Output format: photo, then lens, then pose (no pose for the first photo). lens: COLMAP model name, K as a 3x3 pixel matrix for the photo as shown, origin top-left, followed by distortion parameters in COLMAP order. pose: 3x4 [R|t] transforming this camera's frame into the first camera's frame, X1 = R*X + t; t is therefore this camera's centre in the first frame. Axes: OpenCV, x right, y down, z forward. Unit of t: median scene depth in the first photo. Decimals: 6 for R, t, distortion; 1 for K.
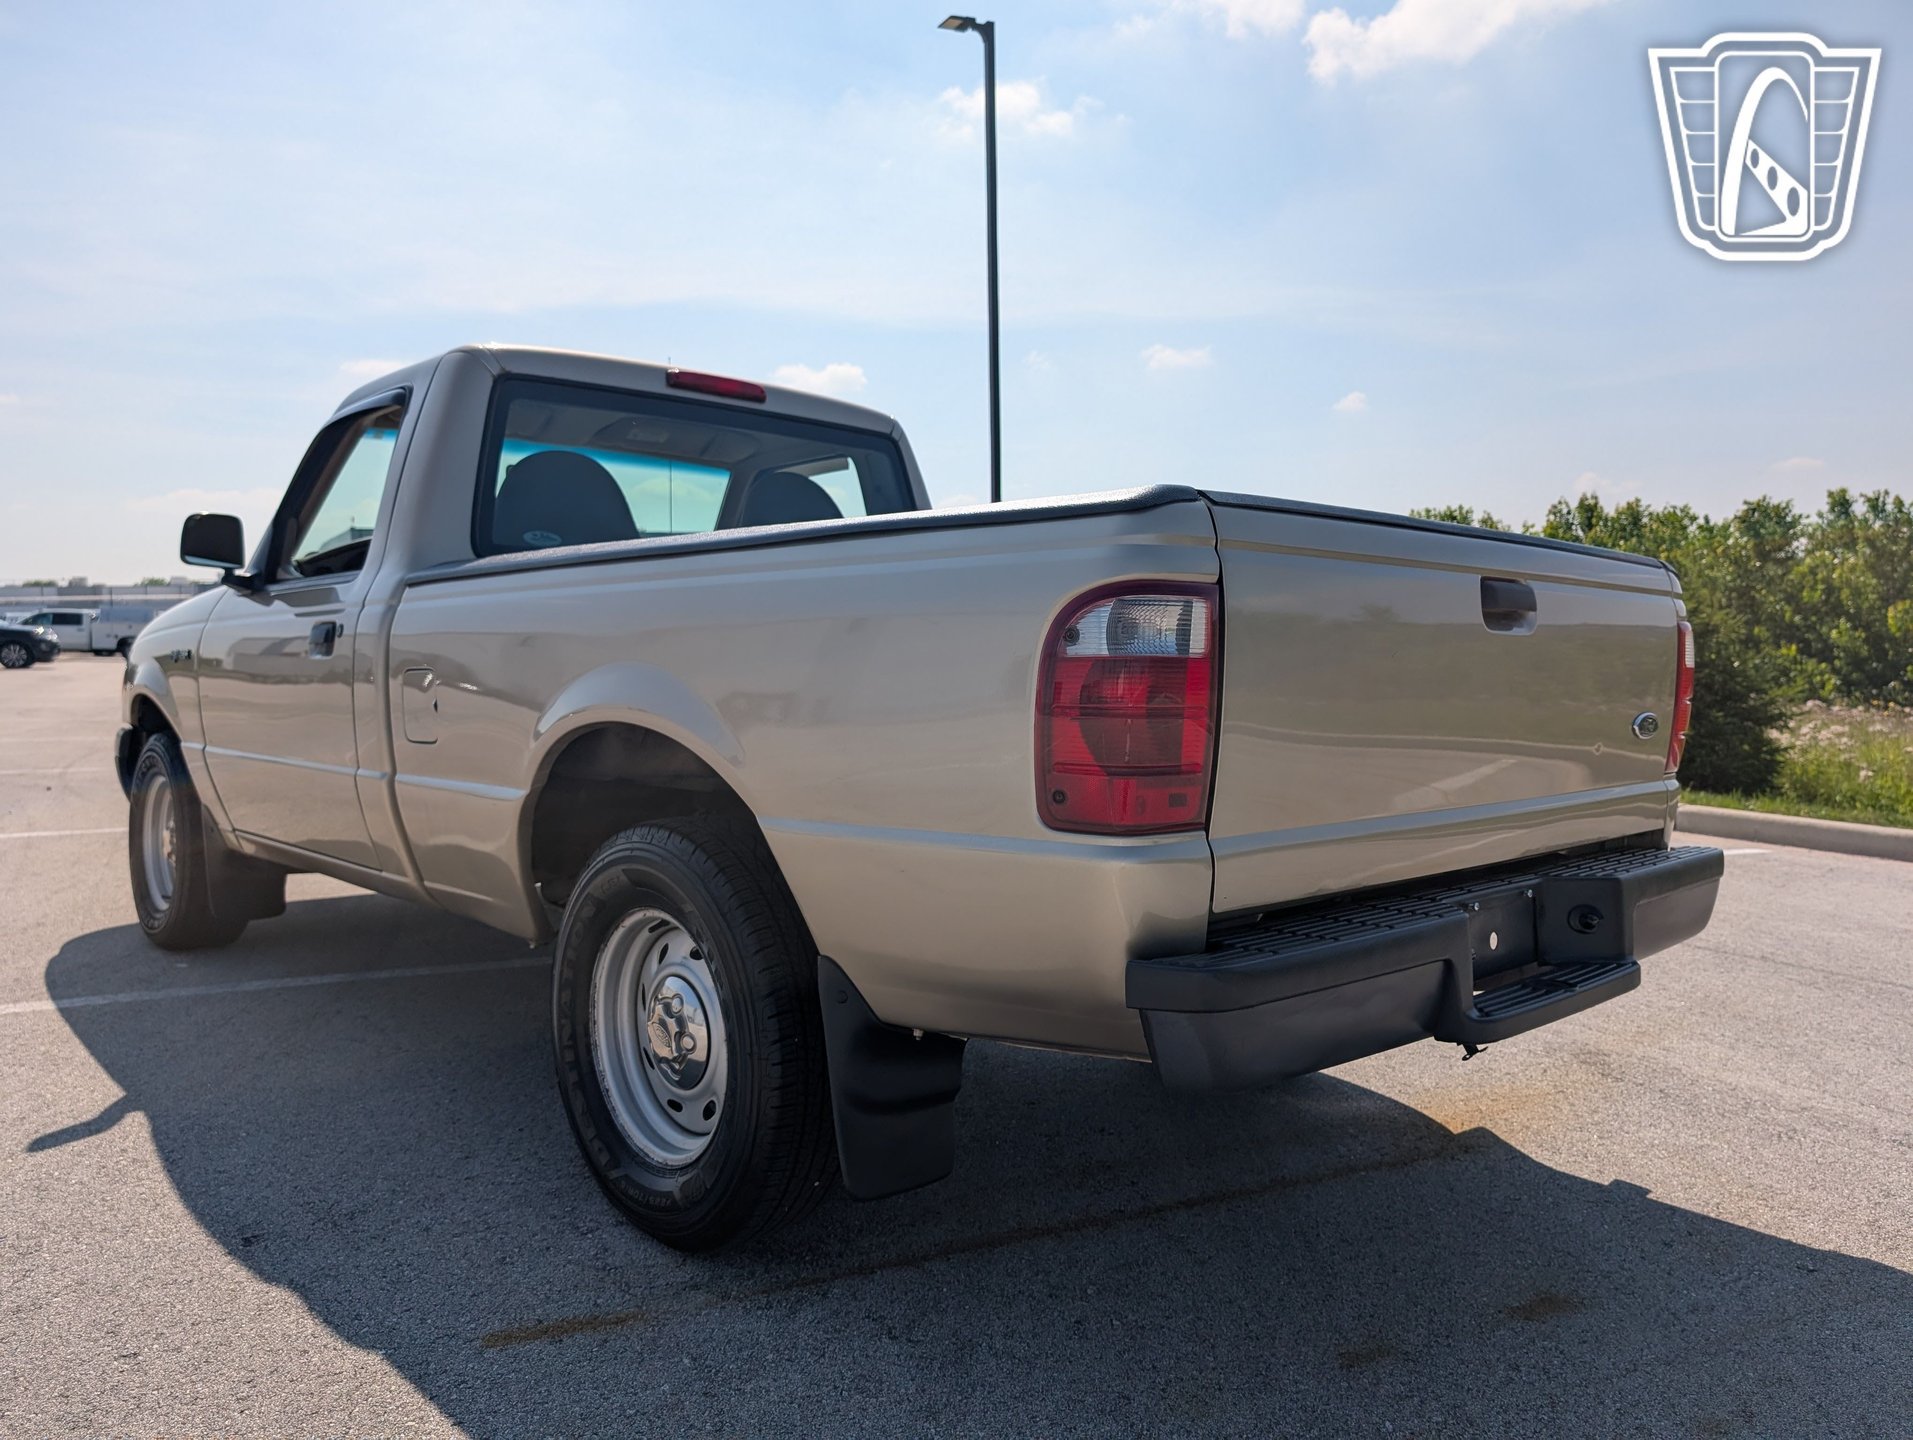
lens RADIAL K [[1372.6, 0, 953.1], [0, 1372.6, 720.7], [0, 0, 1]] dist [0.024290, -0.019526]
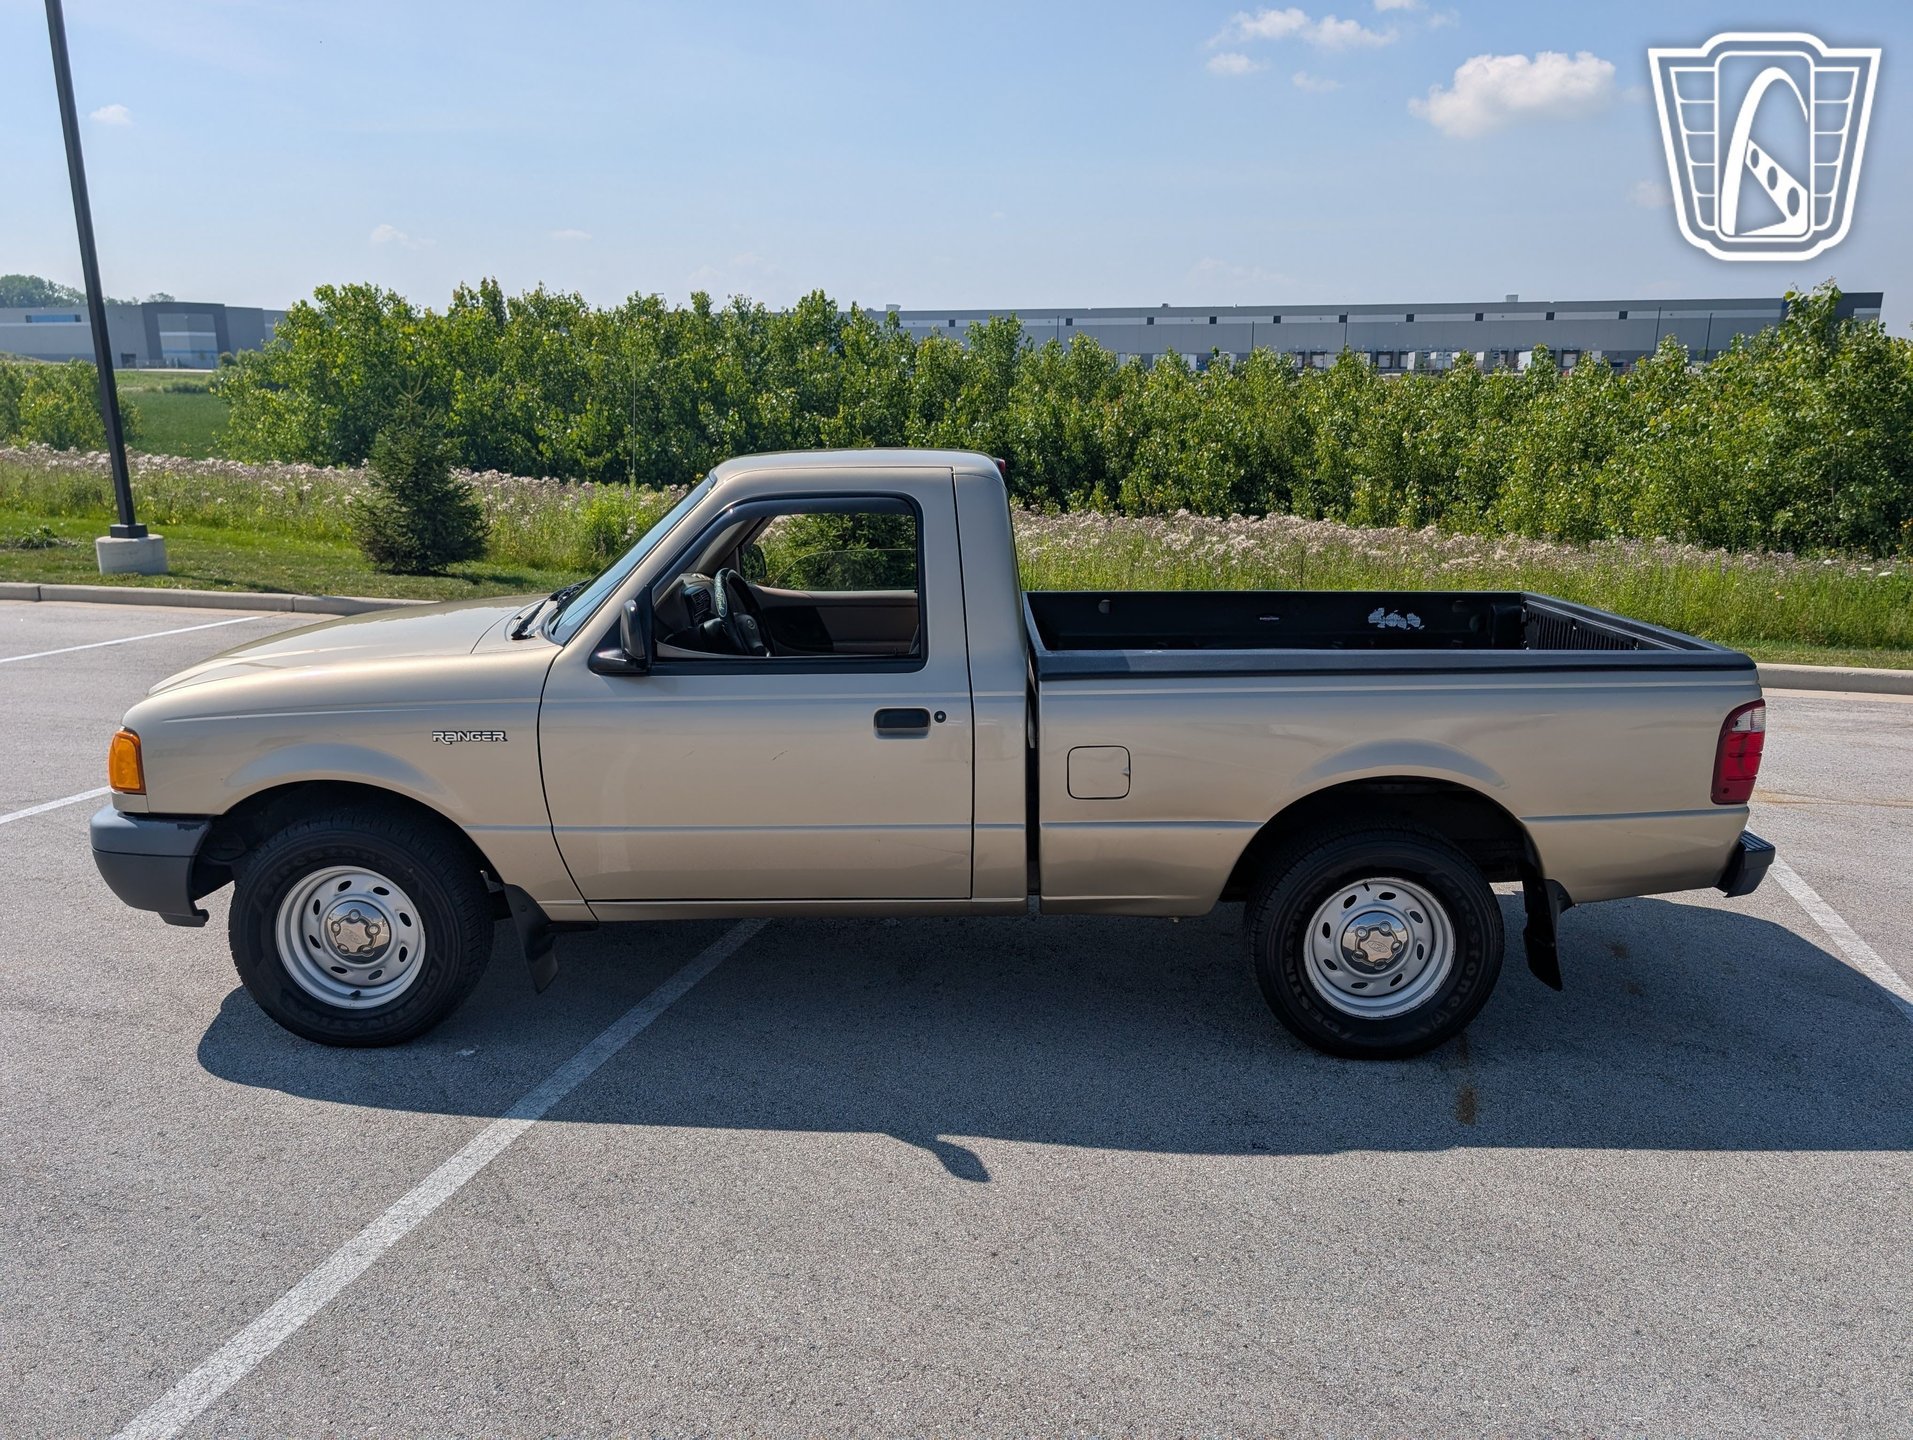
lens RADIAL K [[1372.6, 0, 945.2], [0, 1372.6, 709.0], [0, 0, 1]] dist [0.024290, -0.019526]
pose [[0.691567, -0.154267, 0.705647, -0.166865], [0.036982, 0.983208, 0.178702, -0.037044], [-0.721365, -0.097488, 0.685659, 0.023600]]
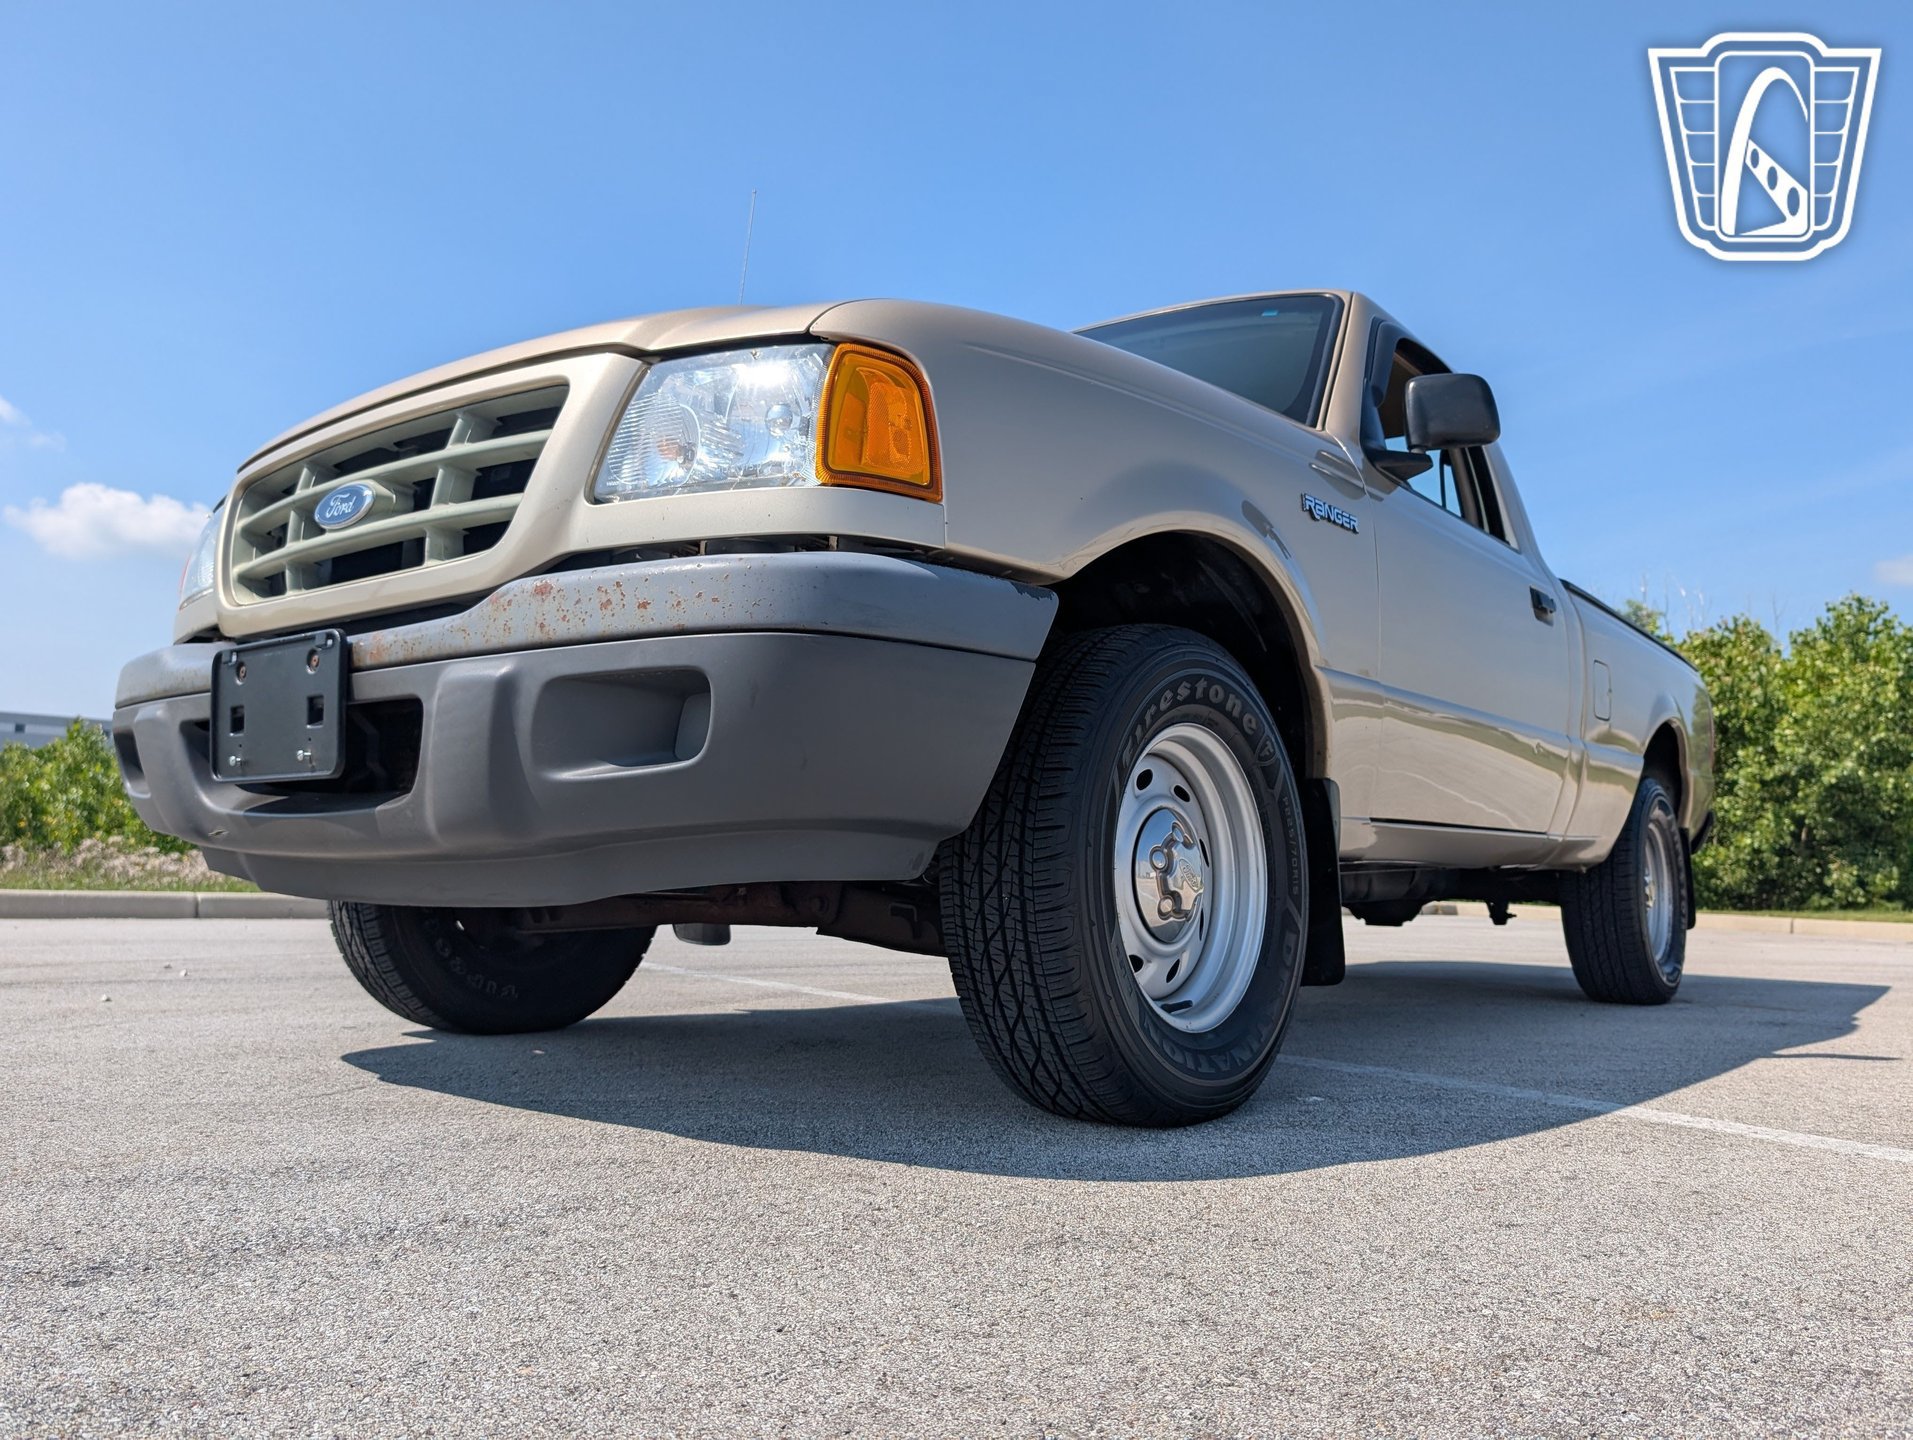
lens RADIAL K [[1372.6, 0, 953.4], [0, 1372.6, 715.6], [0, 0, 1]] dist [0.024290, -0.019526]
pose [[-0.162818, 0.097558, 0.981821, -0.181386], [0.027022, 0.995167, -0.094403, 0.014234], [-0.986286, 0.011160, -0.164667, 0.211144]]
